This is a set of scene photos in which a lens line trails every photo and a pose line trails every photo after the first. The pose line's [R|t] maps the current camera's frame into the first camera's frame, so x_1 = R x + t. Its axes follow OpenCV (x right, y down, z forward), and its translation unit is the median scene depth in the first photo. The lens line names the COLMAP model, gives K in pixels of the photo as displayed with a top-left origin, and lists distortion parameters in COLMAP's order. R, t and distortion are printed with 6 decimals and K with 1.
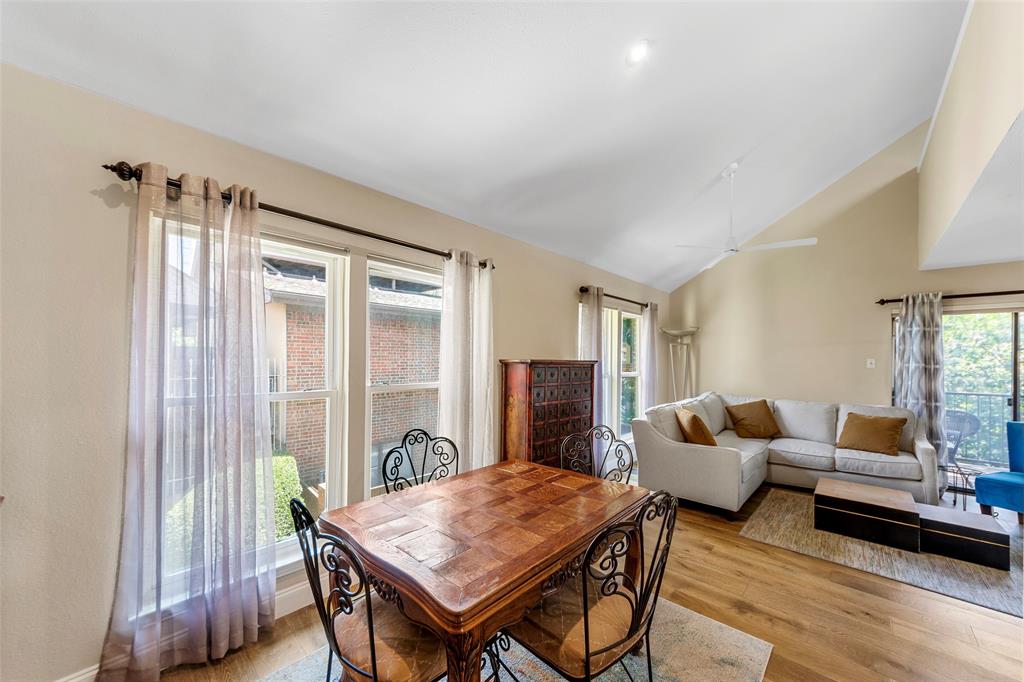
lens RADIAL K [[367.4, 0, 517.2], [0, 367.4, 360.3], [0, 0, 1]] dist [-0.002446, 0.002337]
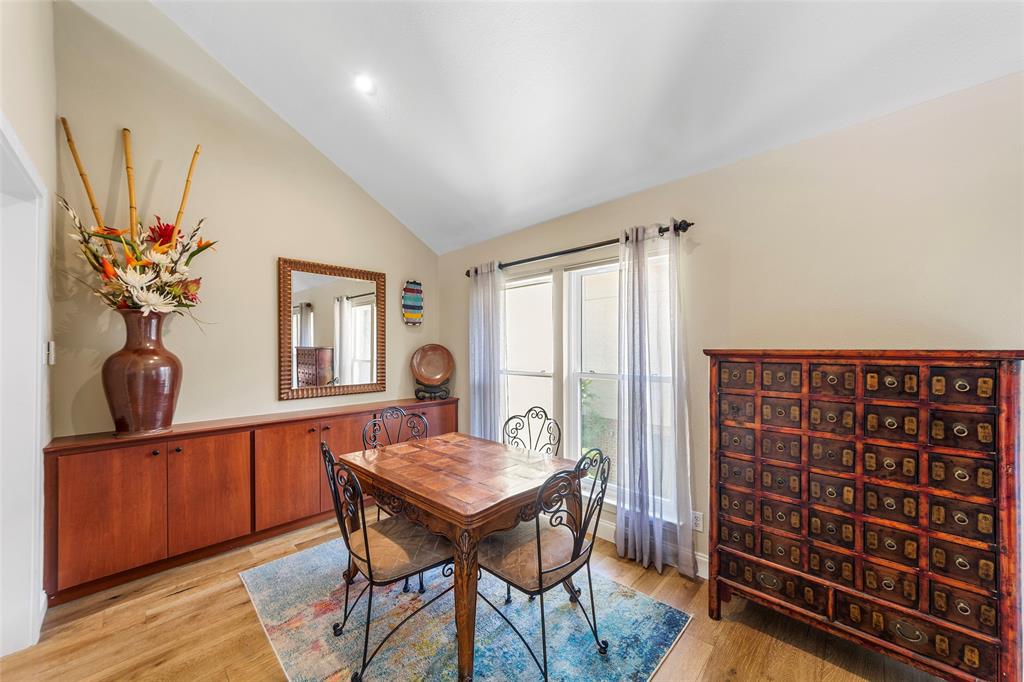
lens RADIAL K [[367.4, 0, 511.3], [0, 367.4, 347.4], [0, 0, 1]] dist [-0.002446, 0.002337]
pose [[-0.013584, -0.006865, -0.999884, 0.910647], [0.006241, 0.999956, -0.006950, -0.004994], [0.999888, -0.006335, -0.013540, 0.871089]]
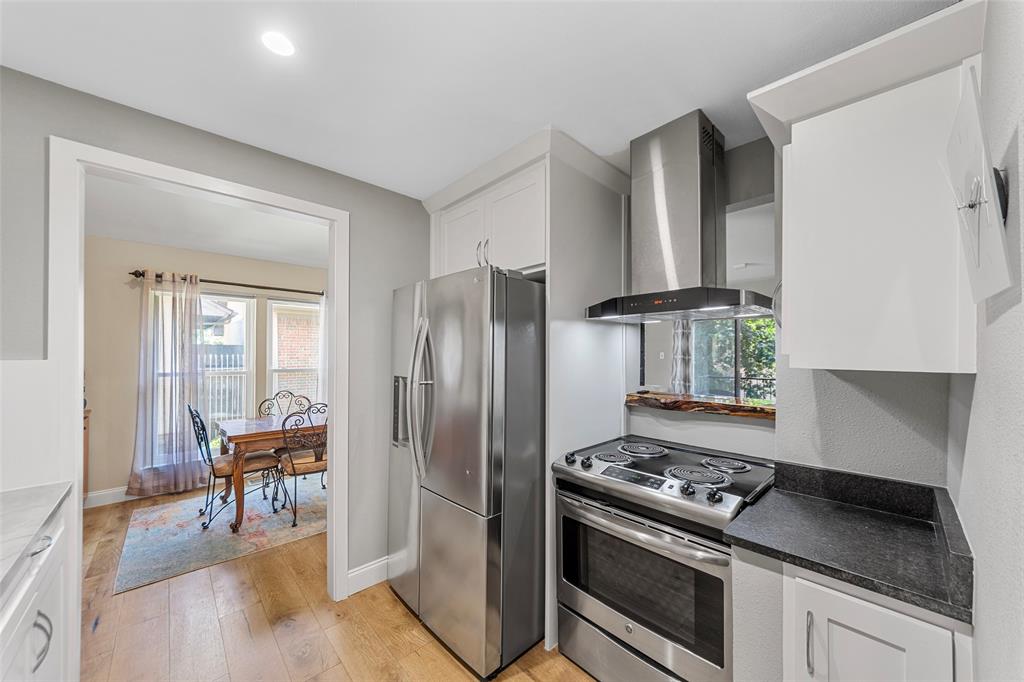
lens RADIAL K [[367.4, 0, 512.1], [0, 367.4, 355.2], [0, 0, 1]] dist [-0.002446, 0.002337]
pose [[0.997921, -0.007147, -0.064052, 0.968327], [0.006829, 0.999963, -0.005182, 0.018353], [0.064087, 0.004734, 0.997933, -0.782092]]
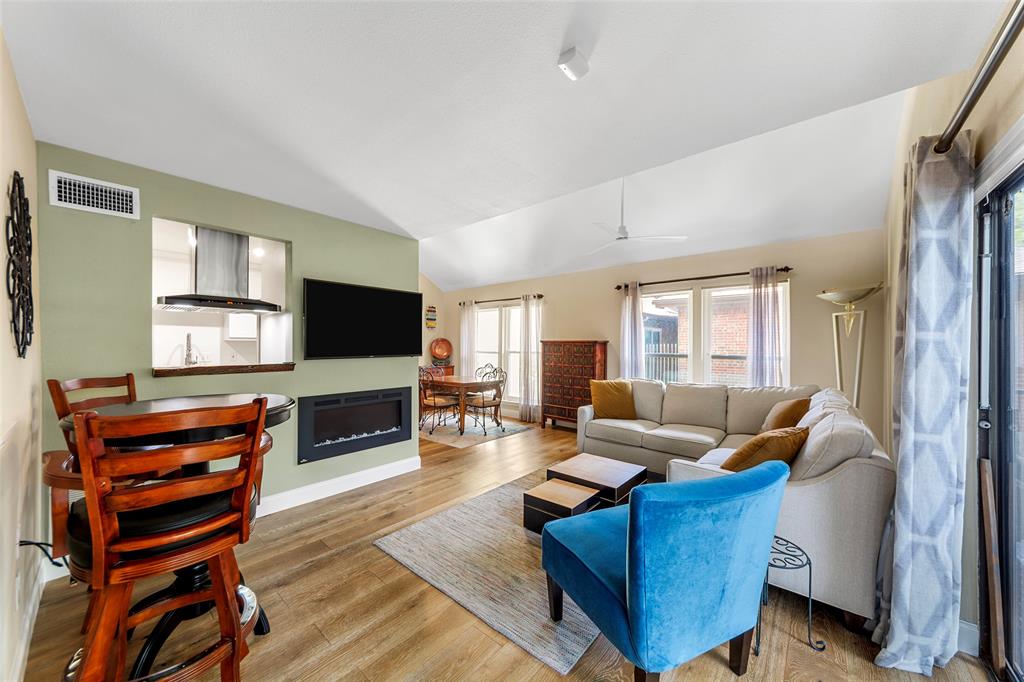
lens RADIAL K [[367.4, 0, 505.1], [0, 367.4, 342.1], [0, 0, 1]] dist [-0.002446, 0.002337]
pose [[0.024485, -0.012699, -0.999620, 2.658578], [-0.005469, 0.999903, -0.012836, 0.043520], [0.999685, 0.005781, 0.024414, 0.993909]]
